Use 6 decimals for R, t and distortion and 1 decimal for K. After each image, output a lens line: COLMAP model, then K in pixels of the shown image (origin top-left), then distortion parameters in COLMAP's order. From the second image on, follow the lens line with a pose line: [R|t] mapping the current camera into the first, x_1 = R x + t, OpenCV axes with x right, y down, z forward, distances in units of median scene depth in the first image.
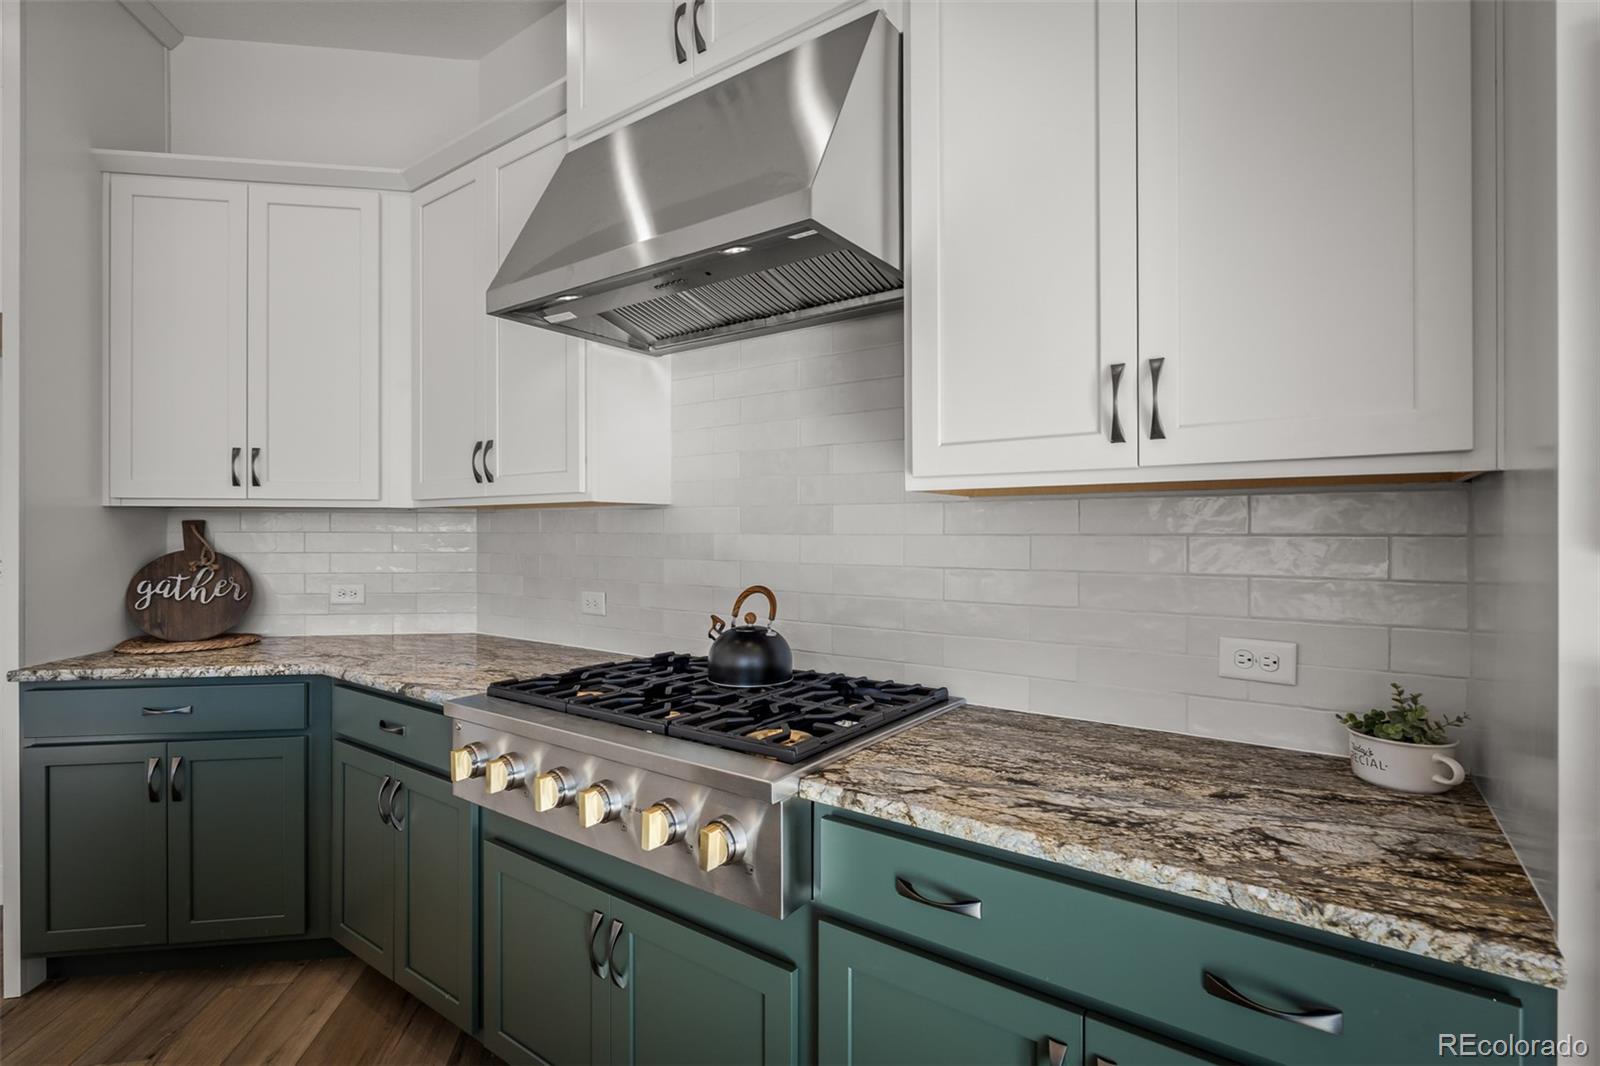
lens RADIAL K [[745.1, 0, 800.0], [0, 745.1, 533.0], [0, 0, 1]] dist [-0.000809, -0.000495]
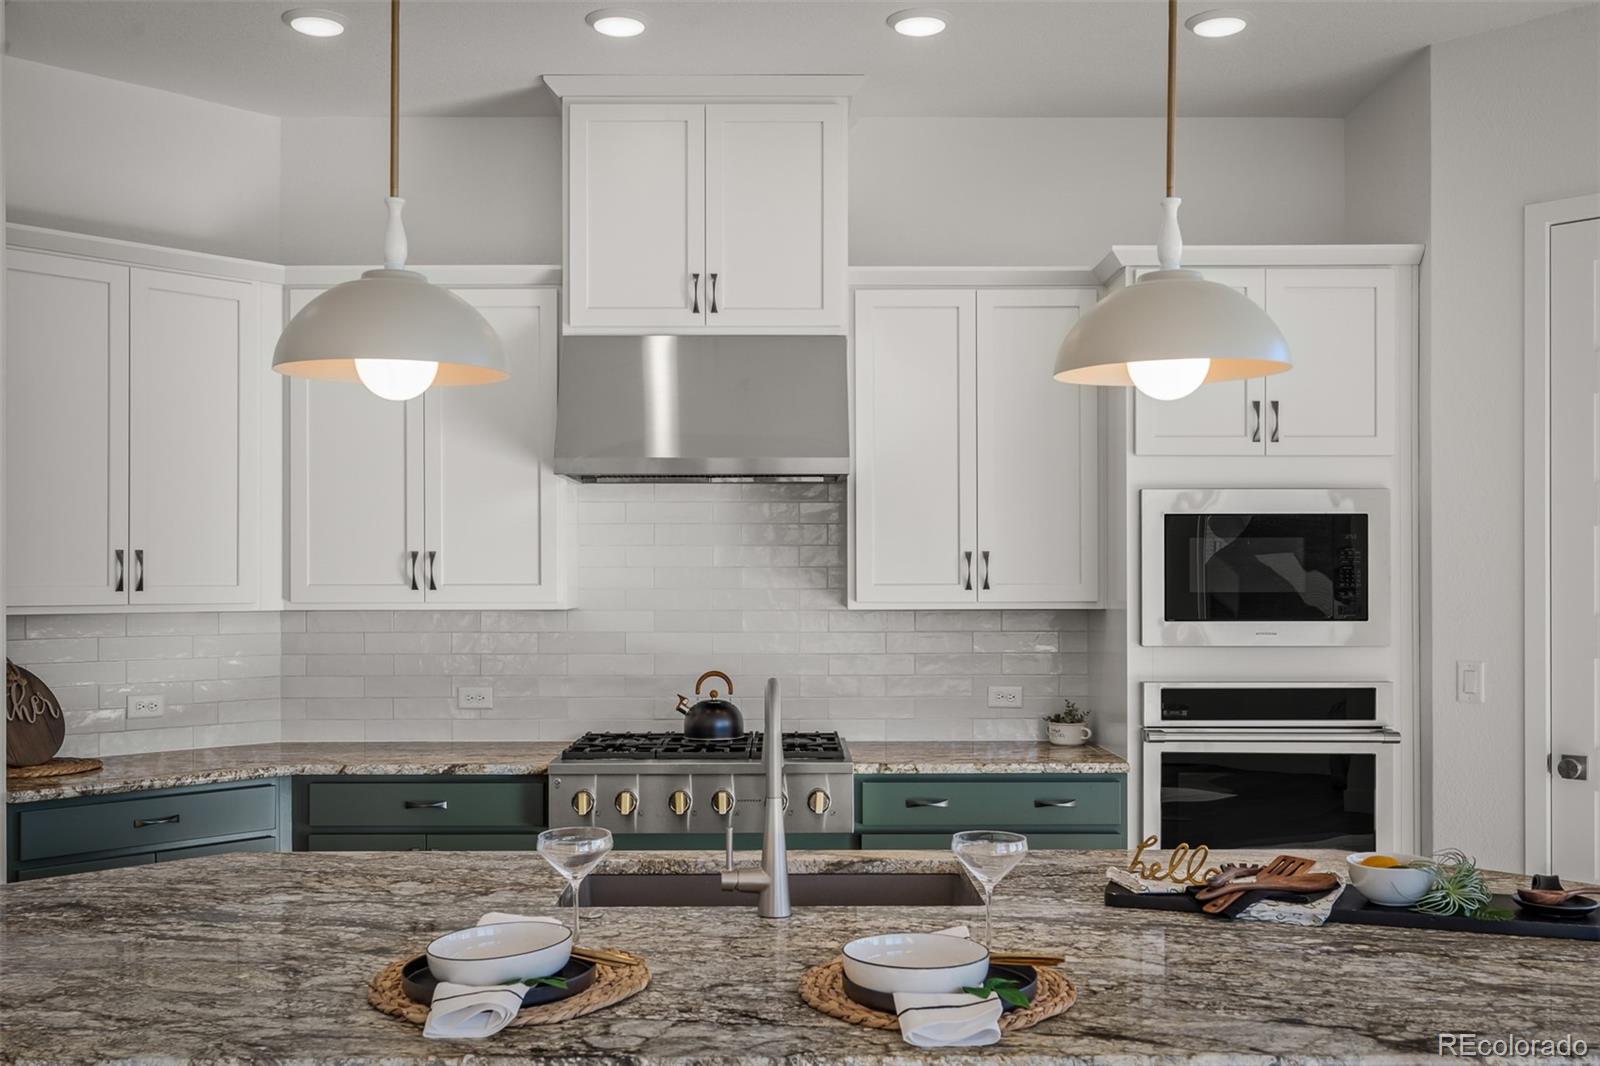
lens RADIAL K [[1445.2, 0, 802.6], [0, 1445.2, 570.2], [0, 0, 1]] dist [-0.004775, 0.001336]
pose [[0.808735, 0.000281, 0.588173, -1.661444], [0.002742, 0.999987, -0.004249, -0.117216], [-0.588166, 0.005049, 0.808724, -1.417942]]
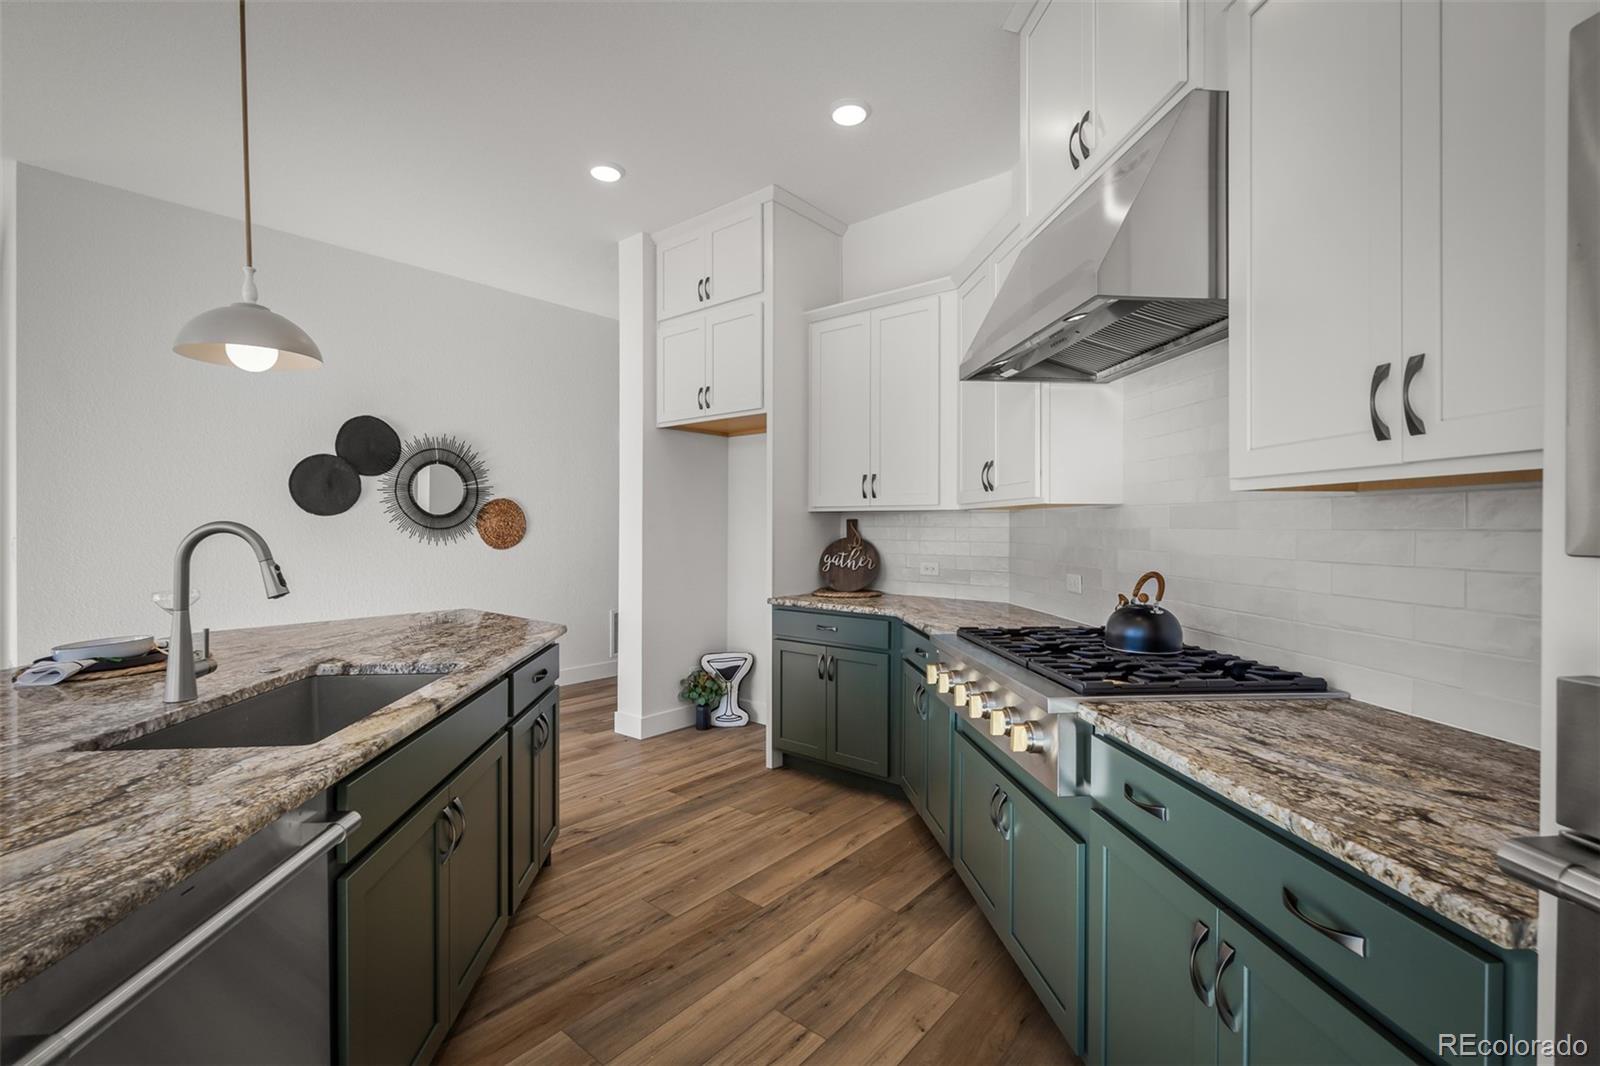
lens RADIAL K [[706.5, 0, 802.8], [0, 706.5, 527.1], [0, 0, 1]] dist [0.001996, 0.000383]
pose [[0.662838, 0.001398, -0.748761, 0.457920], [-0.002144, 0.999998, -0.000031, 0.000657], [0.748760, 0.001626, 0.662840, -0.186159]]
